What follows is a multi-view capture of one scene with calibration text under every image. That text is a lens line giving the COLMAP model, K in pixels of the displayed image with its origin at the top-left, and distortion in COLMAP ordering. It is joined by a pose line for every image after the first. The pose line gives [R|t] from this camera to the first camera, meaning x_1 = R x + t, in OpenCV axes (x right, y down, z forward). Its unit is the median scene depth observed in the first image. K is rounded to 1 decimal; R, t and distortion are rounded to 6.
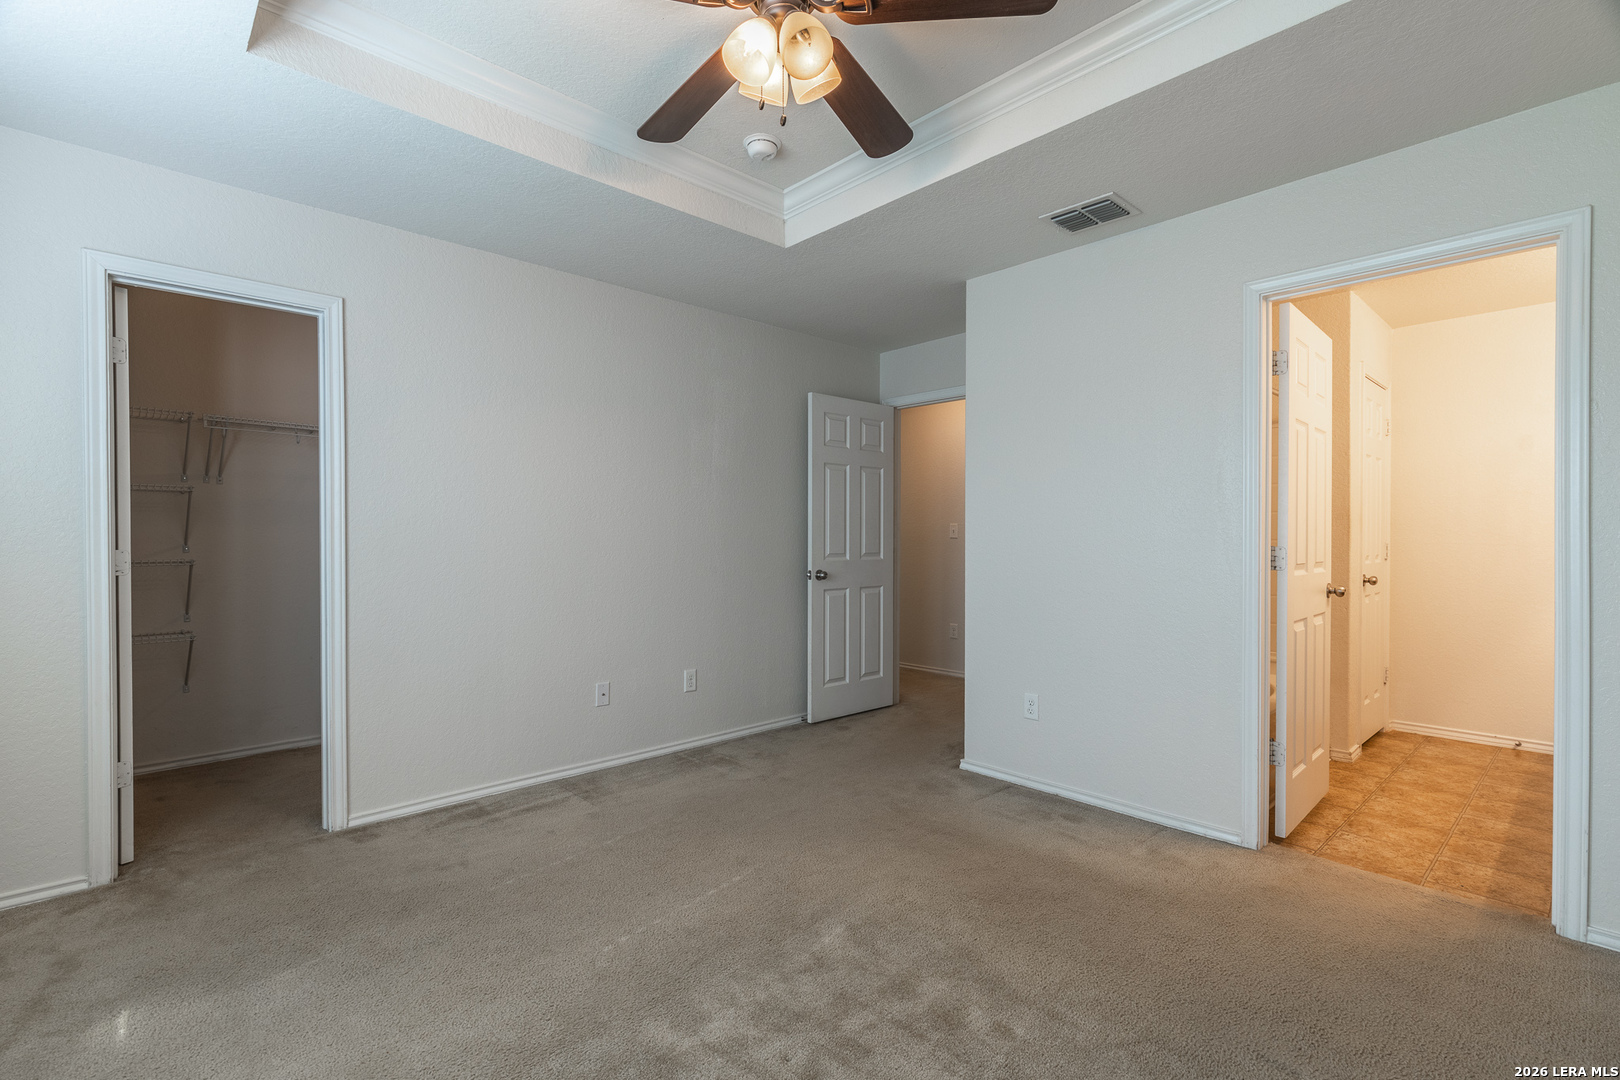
lens RADIAL K [[734.5, 0, 810.0], [0, 734.5, 540.0], [0, 0, 1]] dist [0.001764, 0.000096]
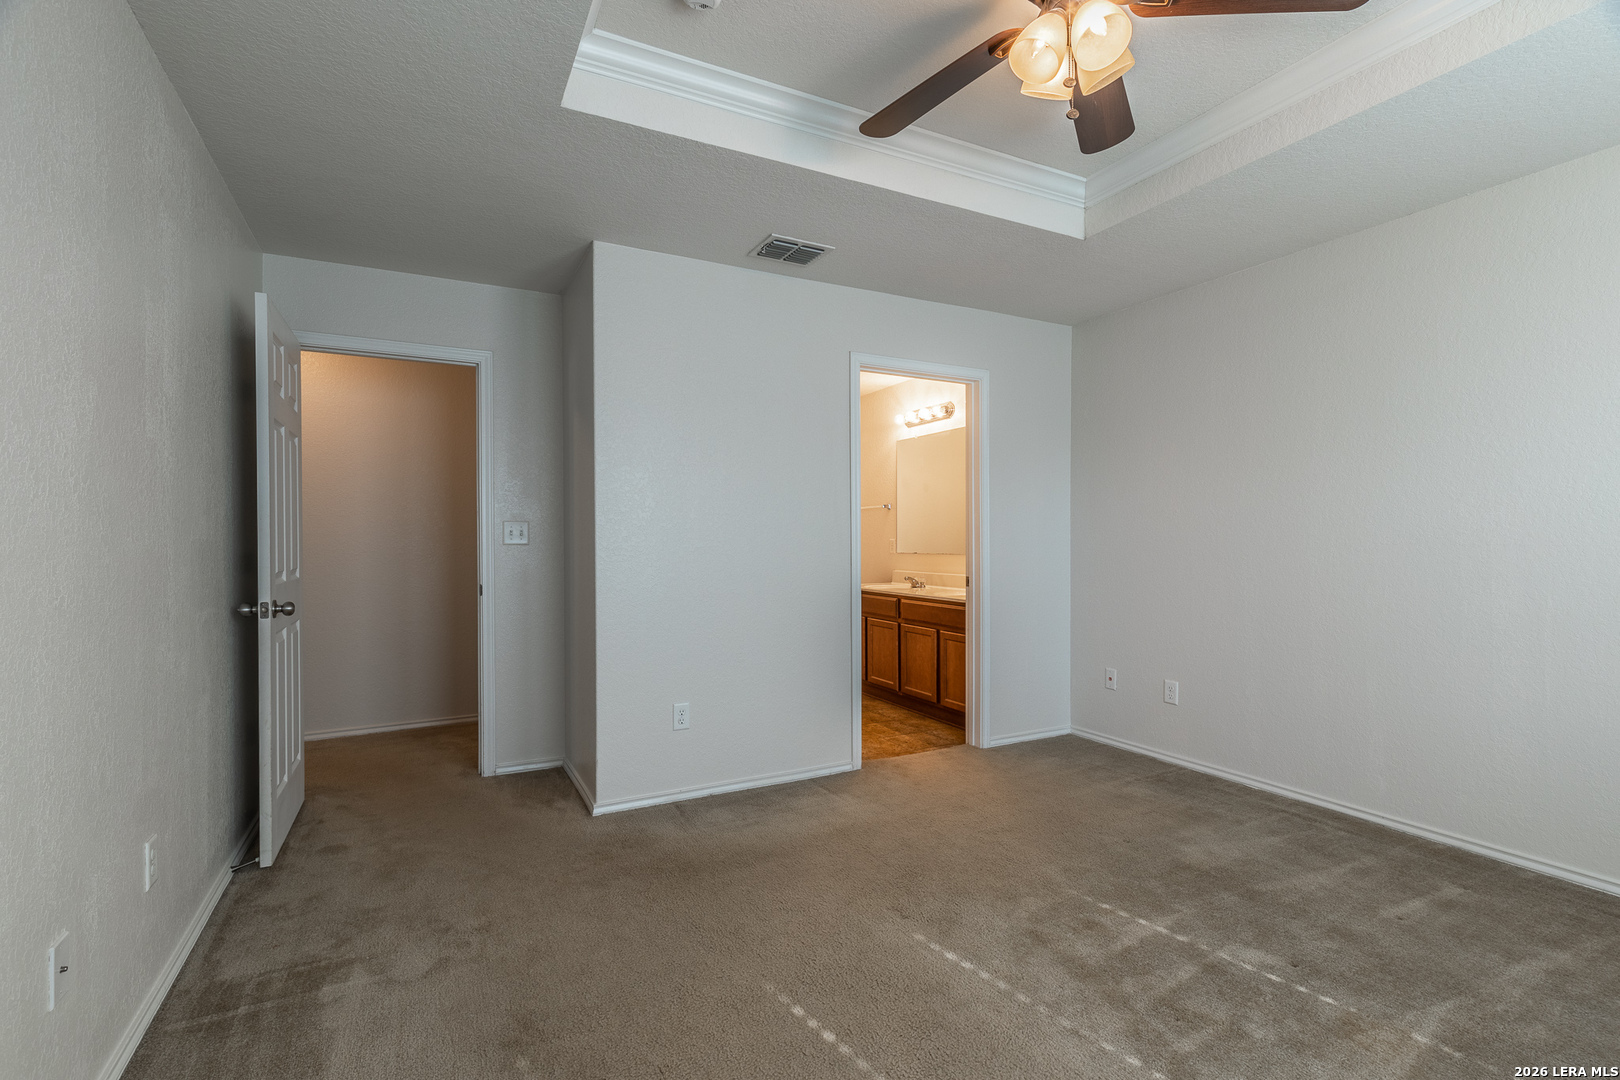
lens RADIAL K [[734.5, 0, 810.0], [0, 734.5, 540.0], [0, 0, 1]] dist [0.001764, 0.000096]
pose [[0.261721, -0.003174, 0.965138, -0.584628], [0.005149, 0.999985, 0.001892, -0.006204], [-0.965130, 0.004474, 0.261733, 0.581112]]
